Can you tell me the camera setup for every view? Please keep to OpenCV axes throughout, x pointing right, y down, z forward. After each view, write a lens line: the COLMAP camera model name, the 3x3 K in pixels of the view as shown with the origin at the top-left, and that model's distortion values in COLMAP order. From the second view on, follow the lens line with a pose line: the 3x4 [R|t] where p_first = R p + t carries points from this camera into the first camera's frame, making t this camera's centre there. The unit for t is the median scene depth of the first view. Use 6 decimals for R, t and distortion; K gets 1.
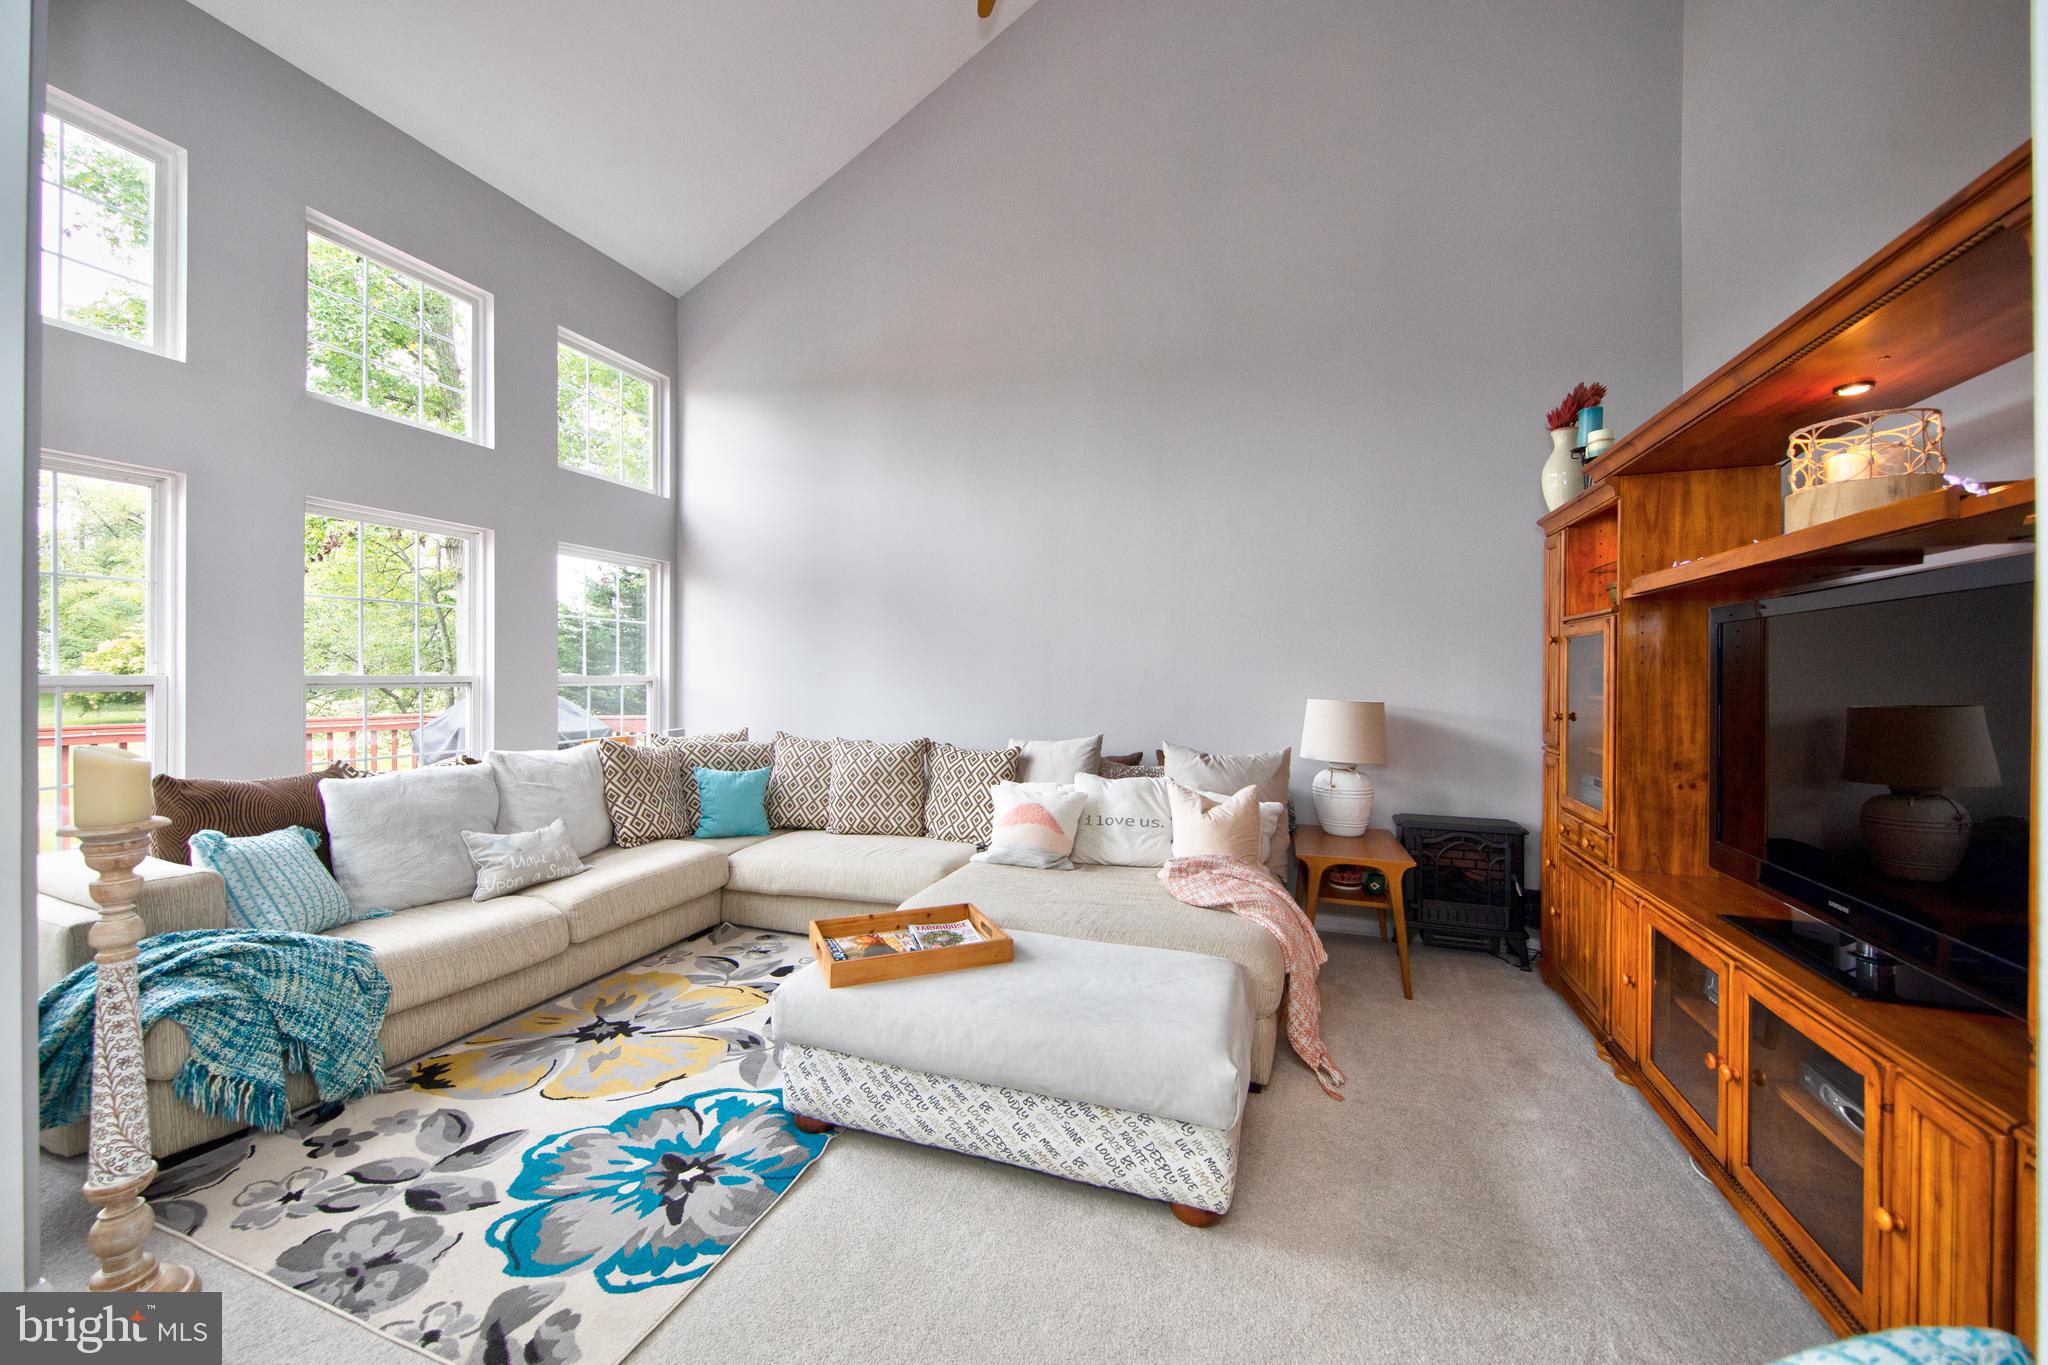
lens RADIAL K [[743.6, 0, 1022.3], [0, 743.6, 672.7], [0, 0, 1]] dist [-0.008080, -0.000957]
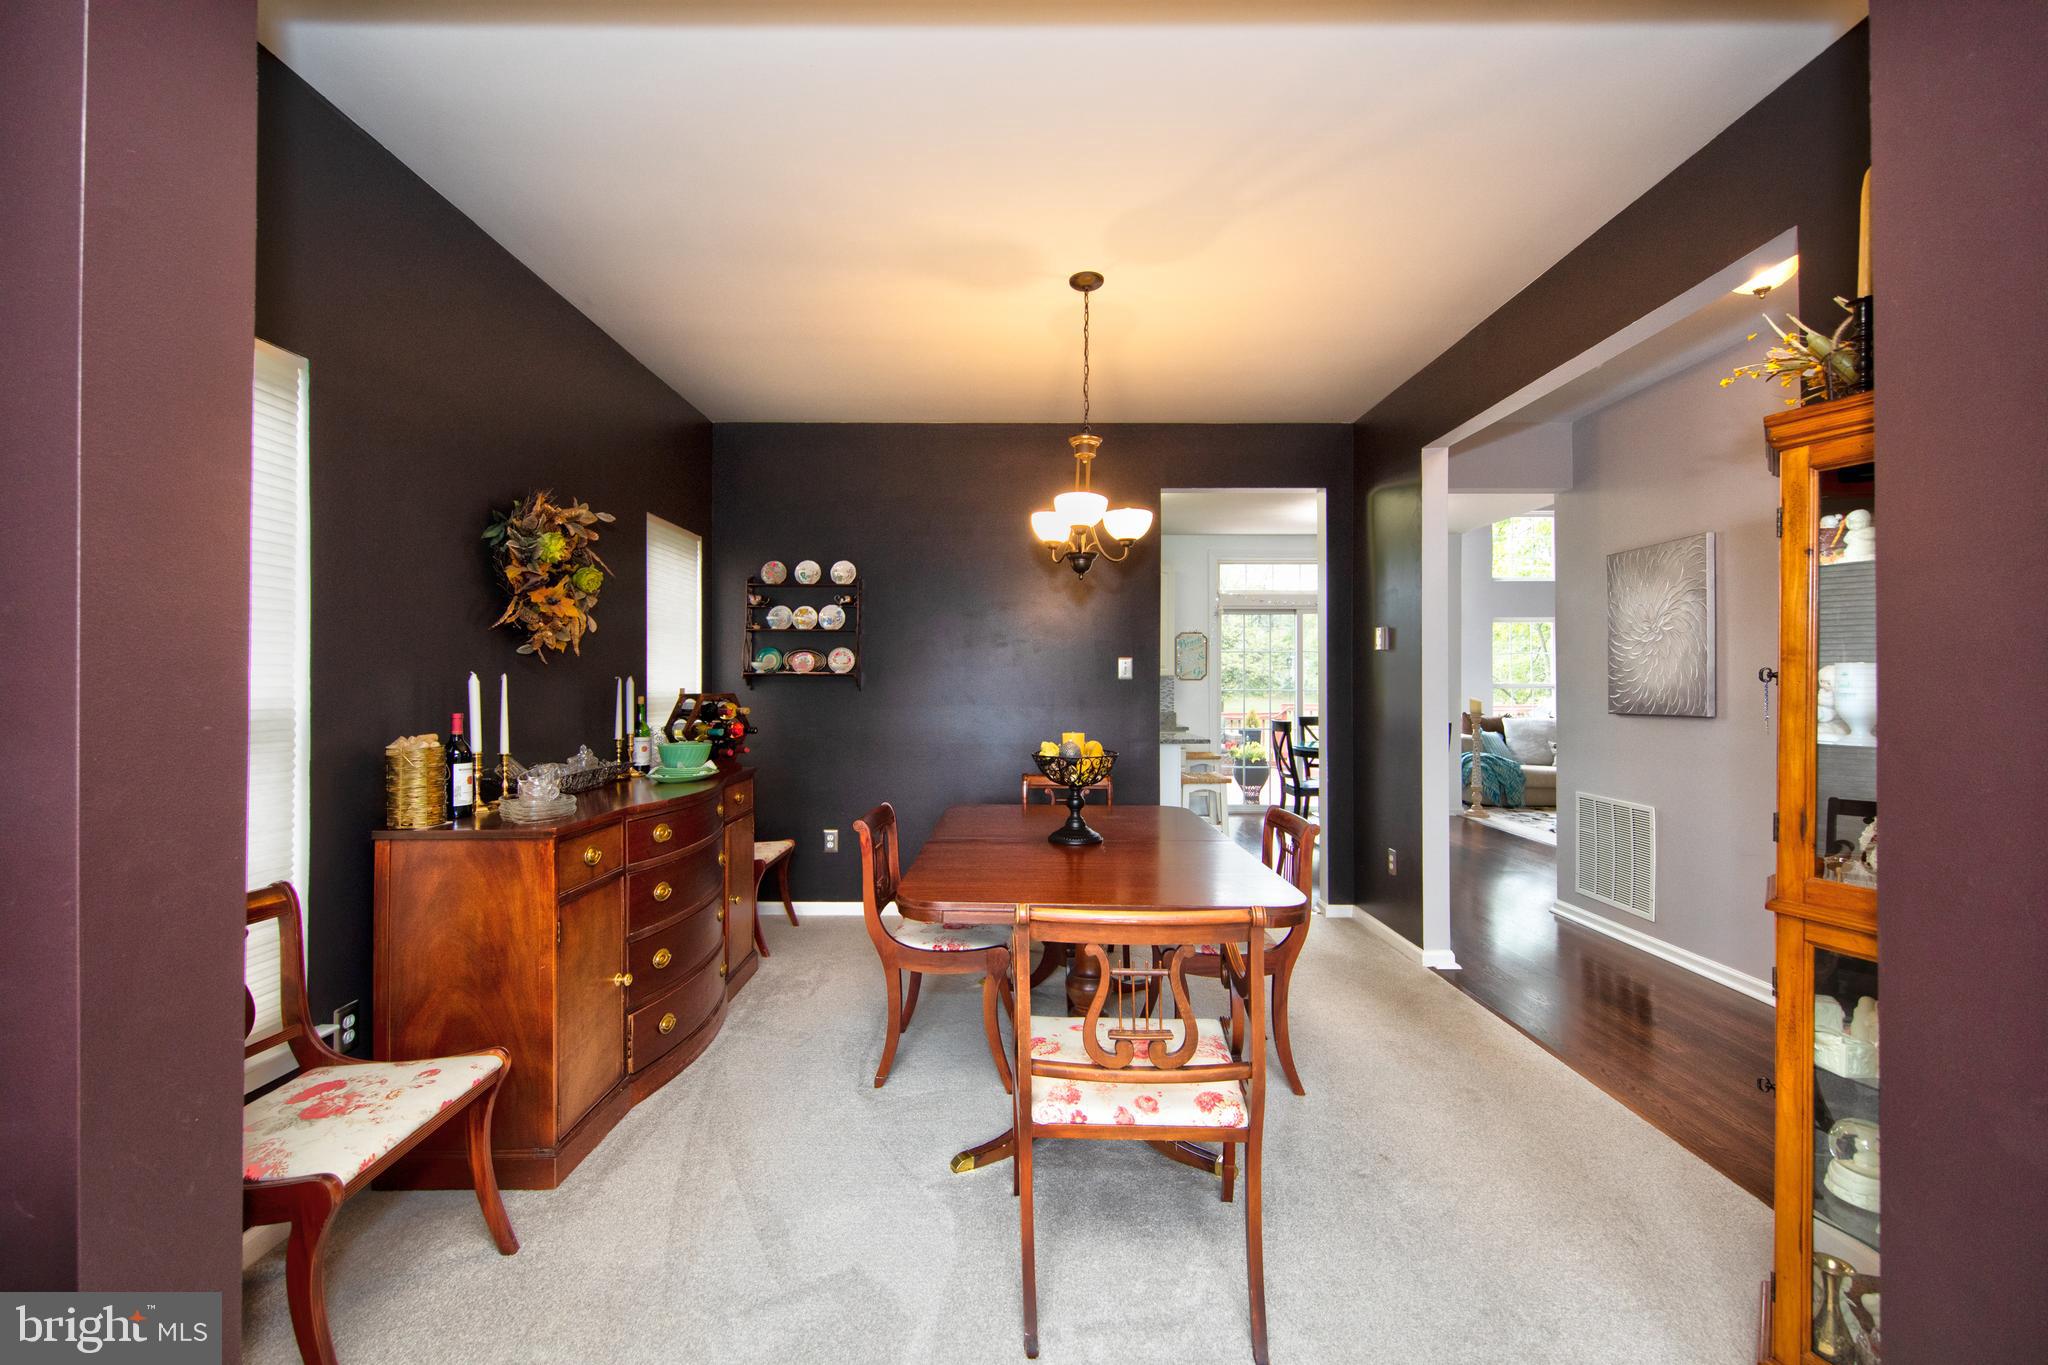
lens RADIAL K [[802.4, 0, 1029.2], [0, 802.4, 685.0], [0, 0, 1]] dist [0.012736, -0.002274]
pose [[0.335011, 0.001052, -0.942214, 1.358536], [0.000922, 0.999999, 0.001445, 0.003539], [0.942214, -0.001353, 0.335009, -1.742086]]
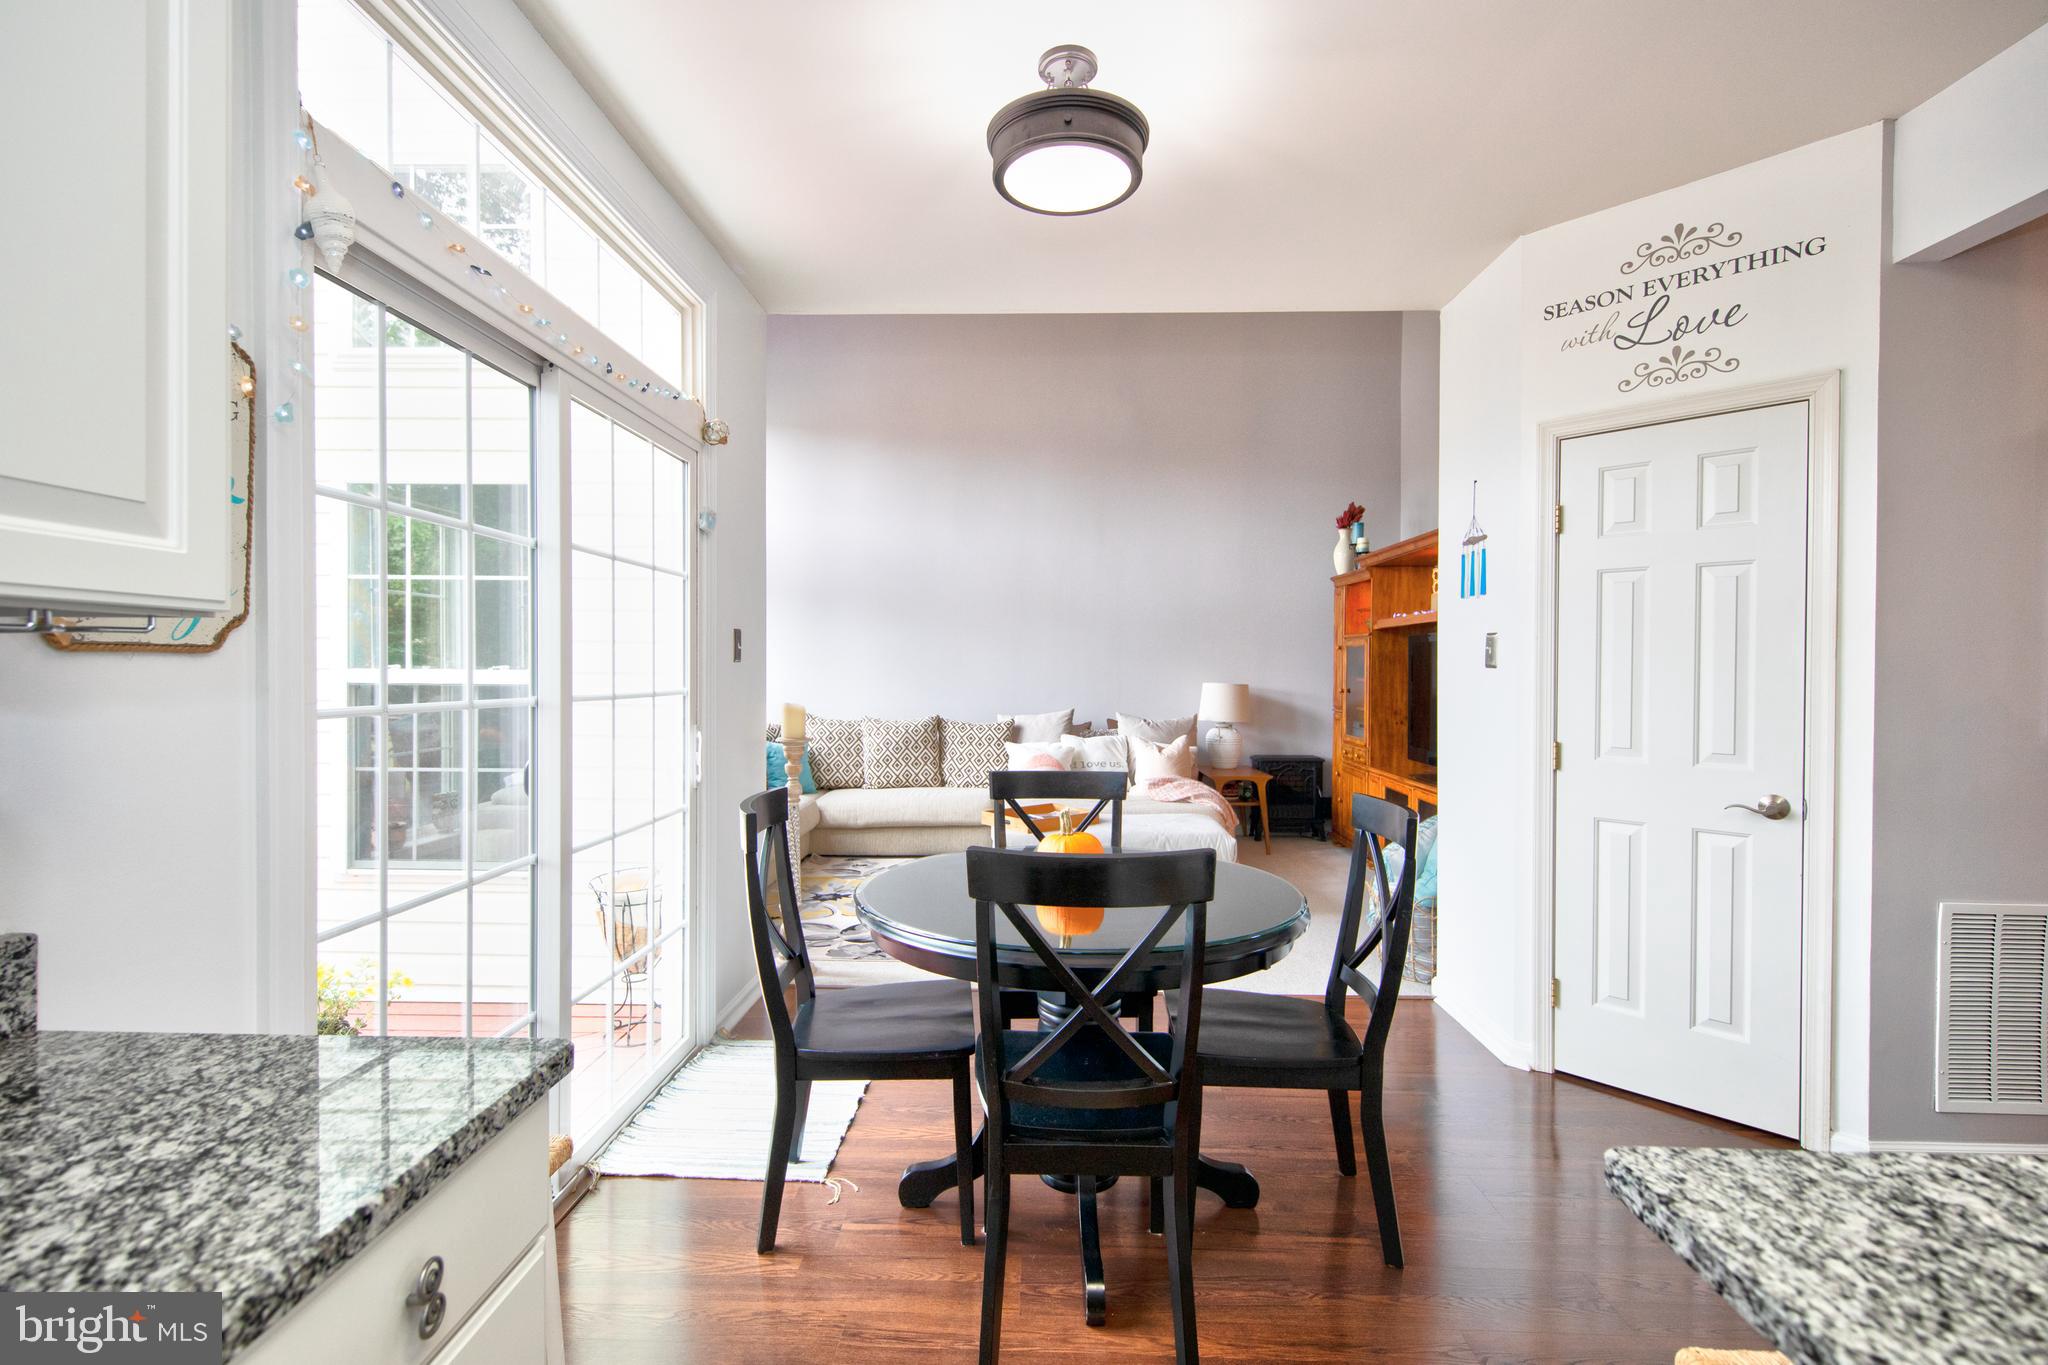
lens RADIAL K [[945.1, 0, 1004.2], [0, 945.1, 665.8], [0, 0, 1]] dist [-0.002364, 0.000461]
pose [[0.949593, 0.000949, 0.313483, -0.732446], [-0.001082, 0.999999, 0.000250, -0.002025], [-0.313483, -0.000576, 0.949594, -0.871804]]
